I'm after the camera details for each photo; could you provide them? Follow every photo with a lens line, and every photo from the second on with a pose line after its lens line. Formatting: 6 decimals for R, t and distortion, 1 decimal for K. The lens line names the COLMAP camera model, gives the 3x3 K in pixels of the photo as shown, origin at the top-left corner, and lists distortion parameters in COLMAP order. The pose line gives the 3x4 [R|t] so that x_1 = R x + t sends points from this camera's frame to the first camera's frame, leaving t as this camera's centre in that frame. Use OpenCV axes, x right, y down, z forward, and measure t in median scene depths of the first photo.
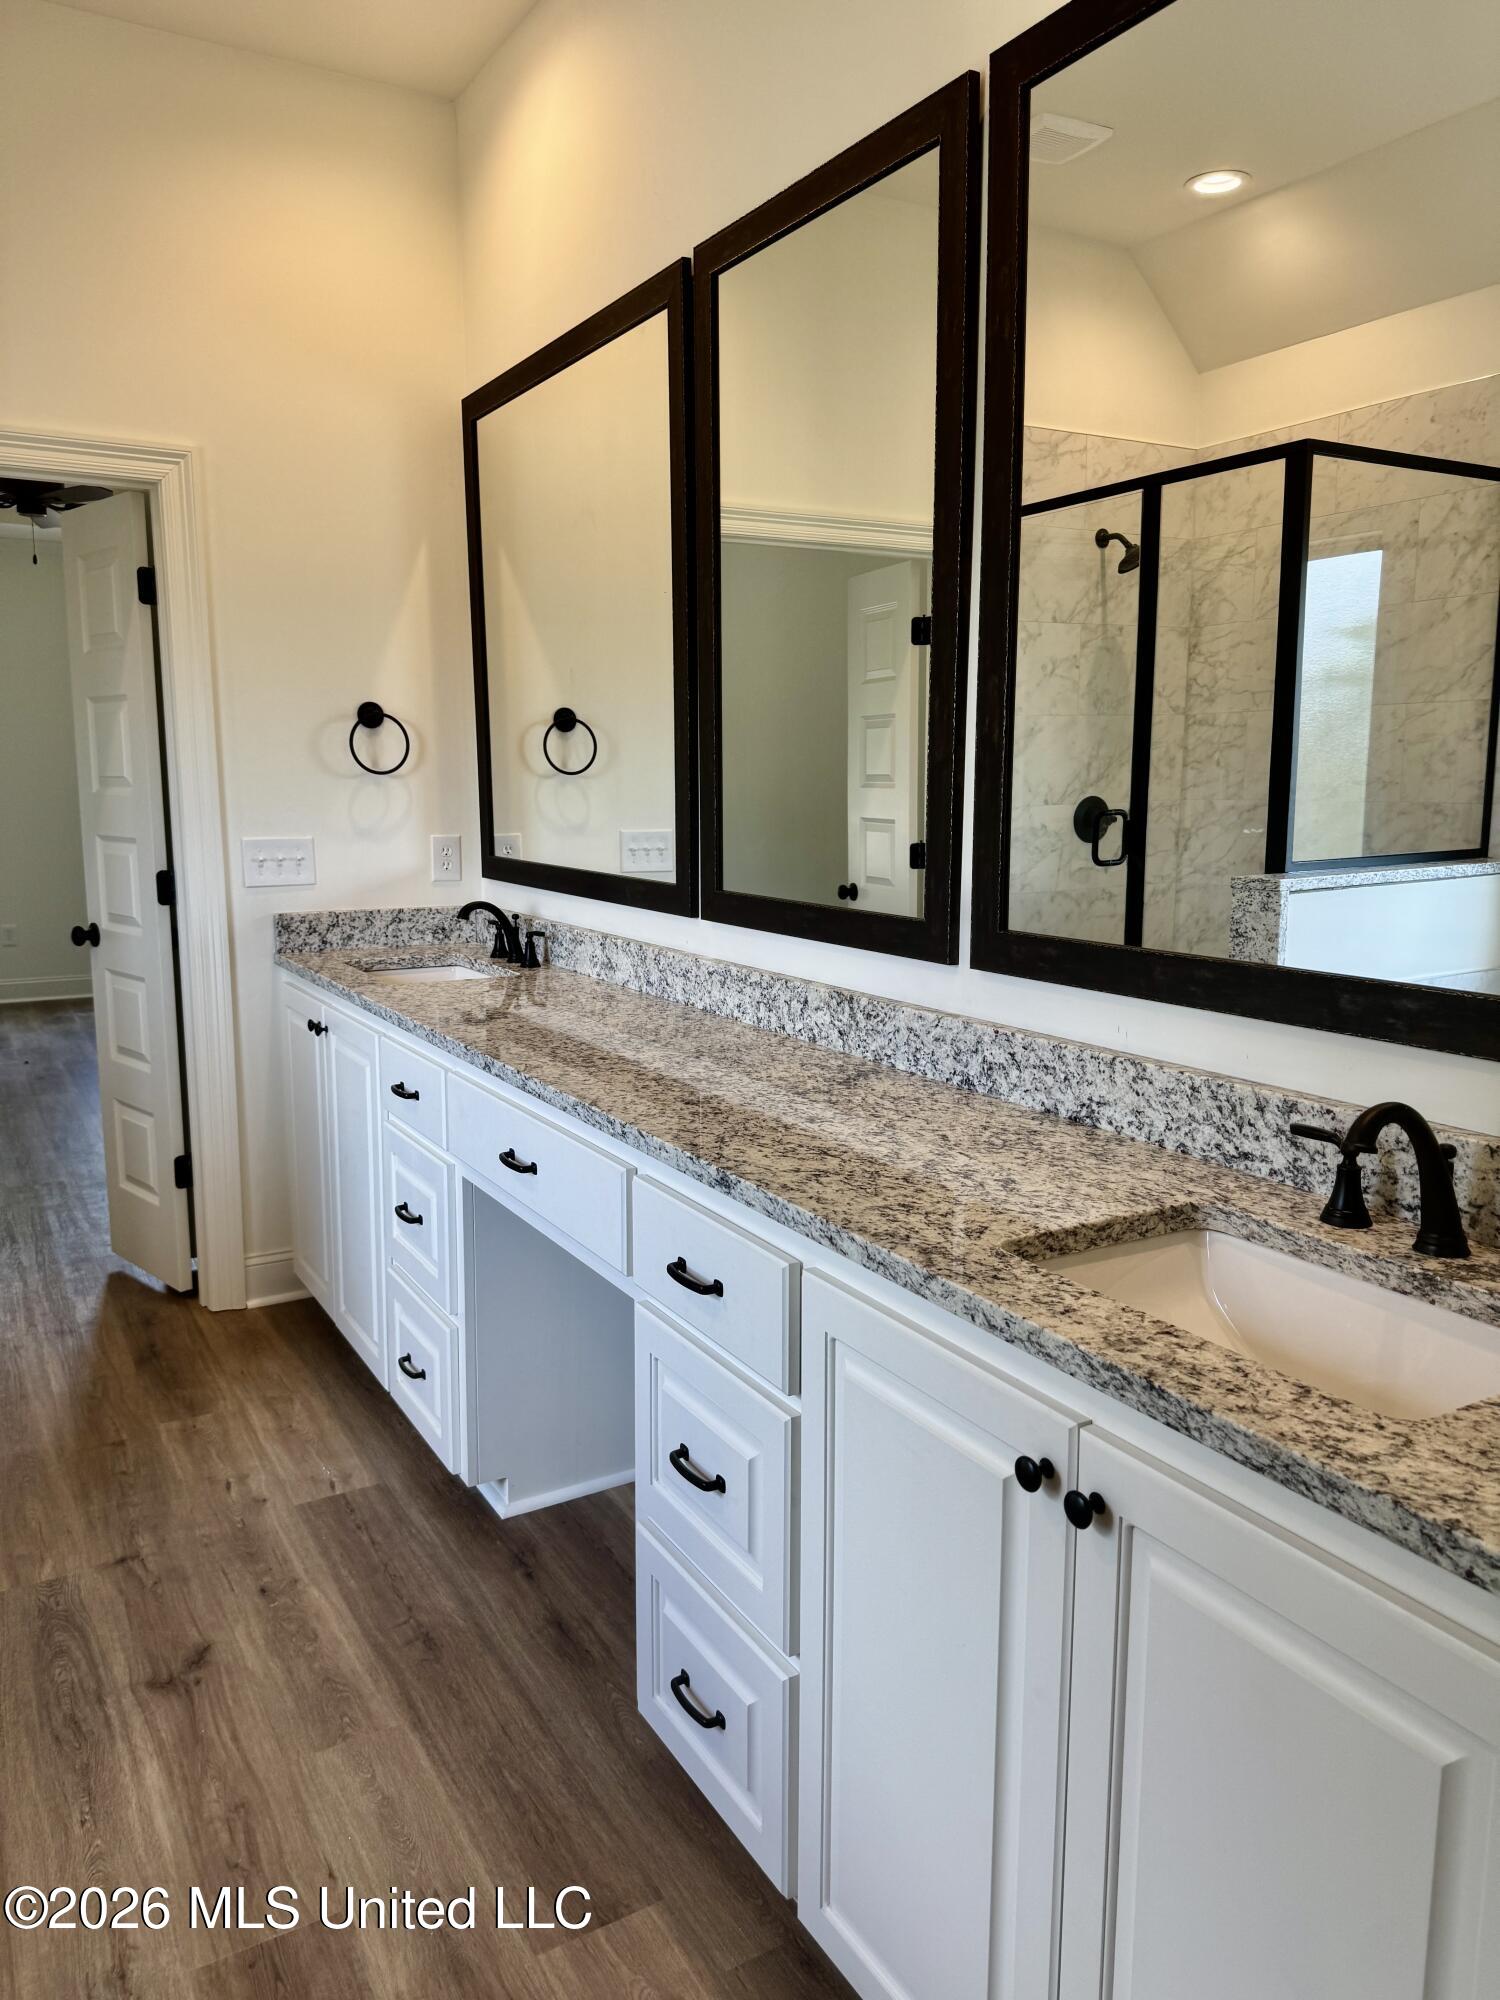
lens RADIAL K [[1401.4, 0, 737.8], [0, 1401.4, 1005.0], [0, 0, 1]] dist [0.074644, -0.096708]
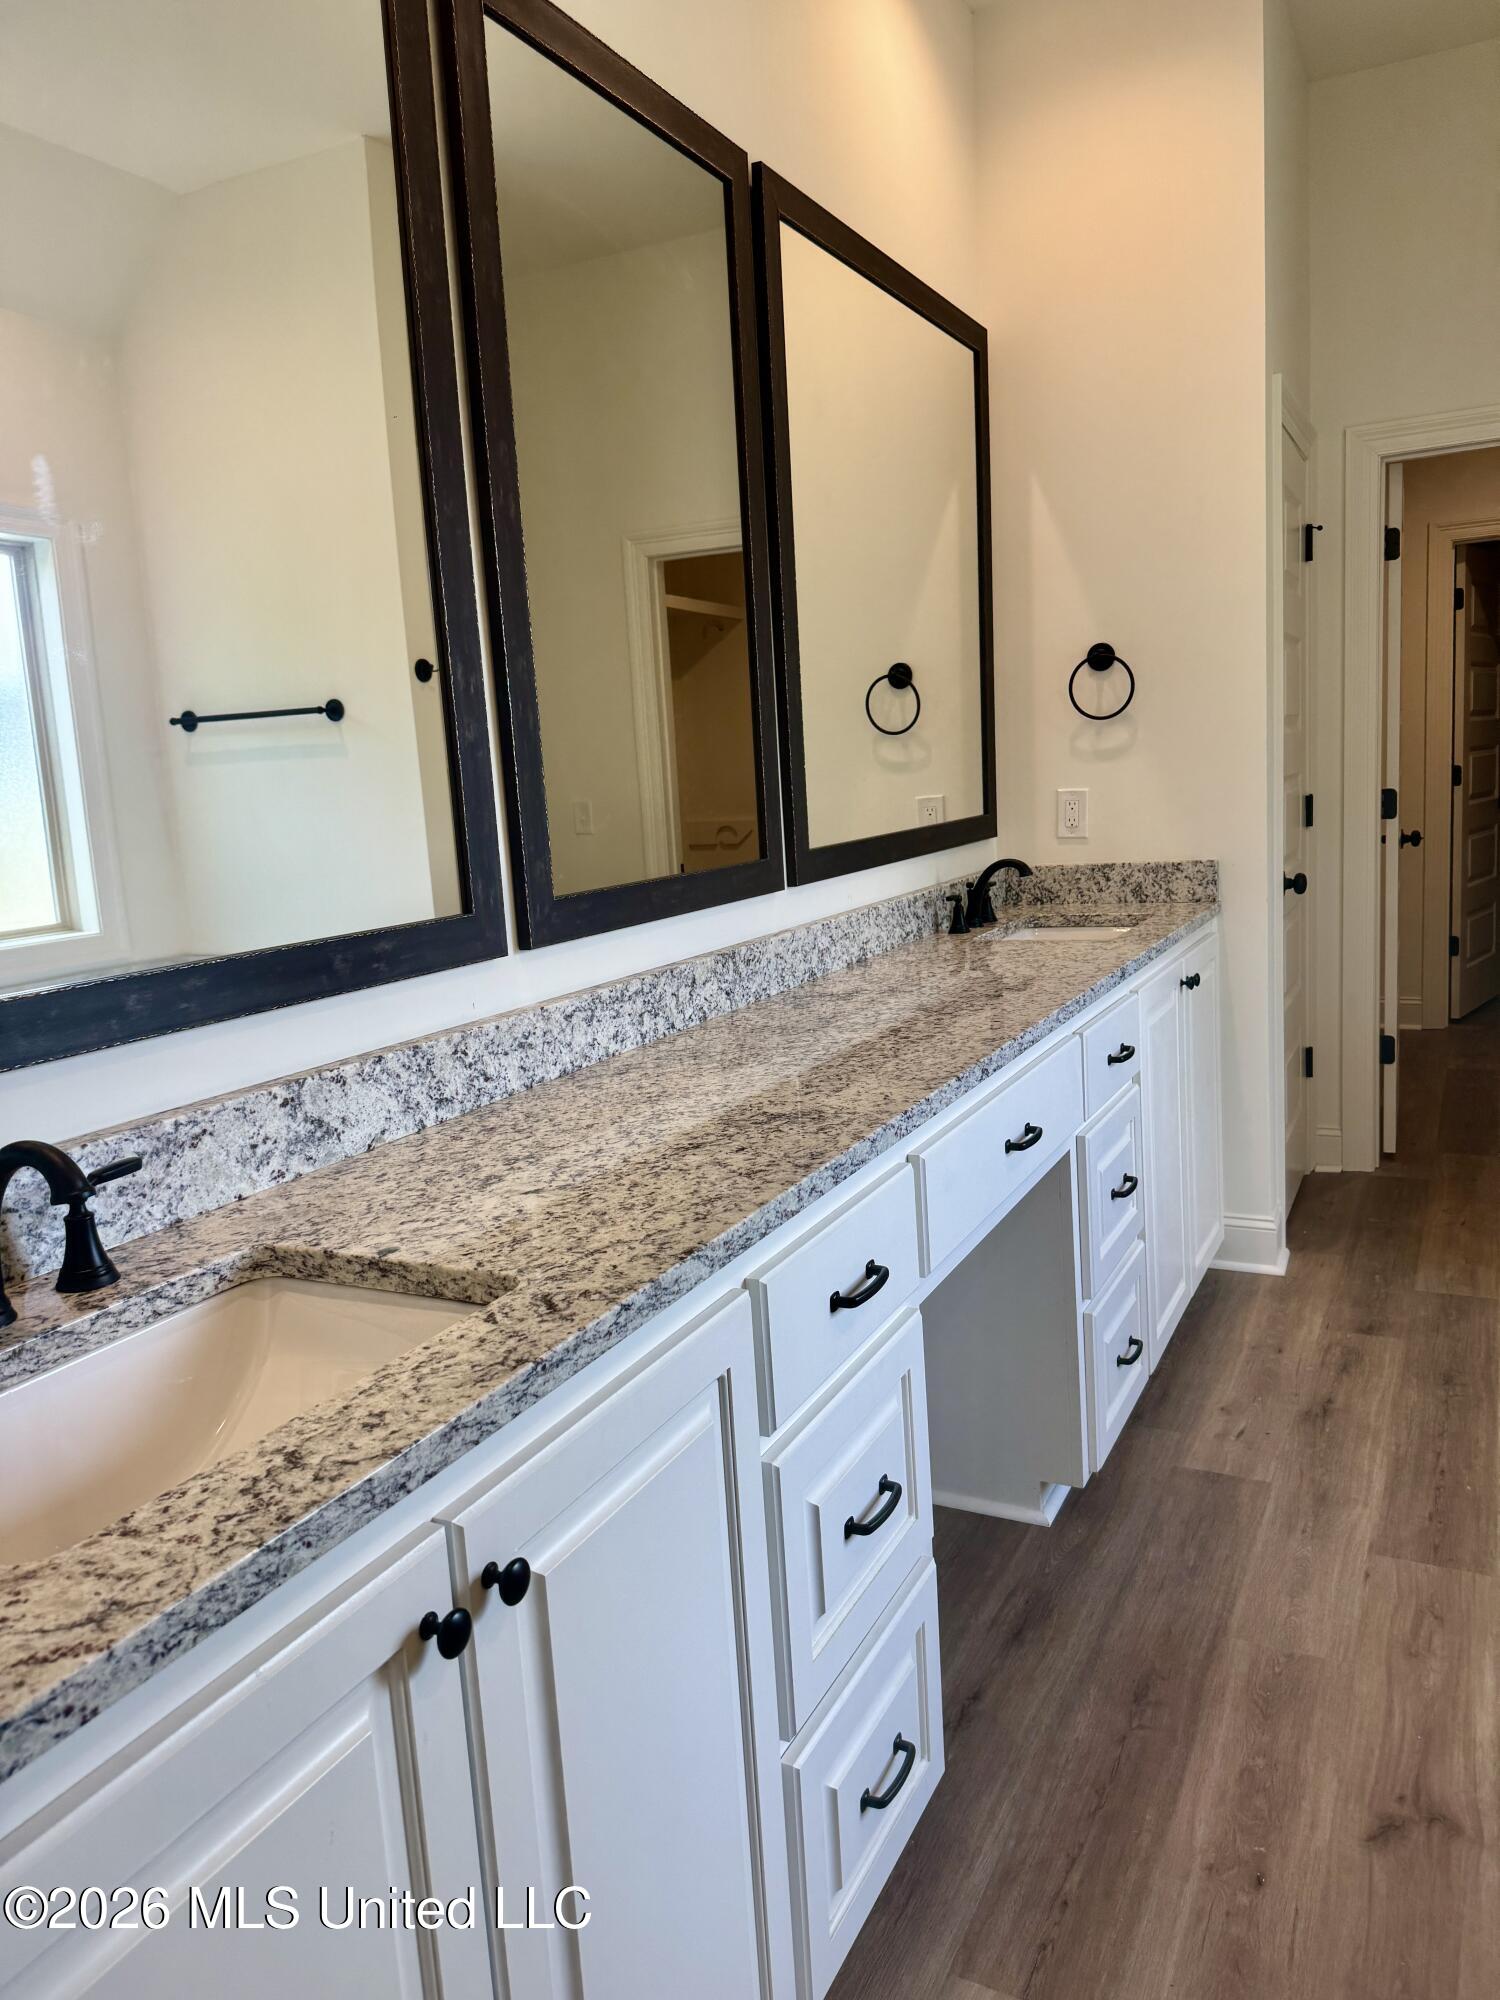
lens RADIAL K [[1401.4, 0, 746.2], [0, 1401.4, 989.0], [0, 0, 1]] dist [0.074644, -0.096708]
pose [[-0.531336, -0.103330, 0.840836, -0.741091], [0.195069, 0.950940, 0.240127, -0.211281], [-0.824397, 0.291609, -0.485113, 1.424791]]
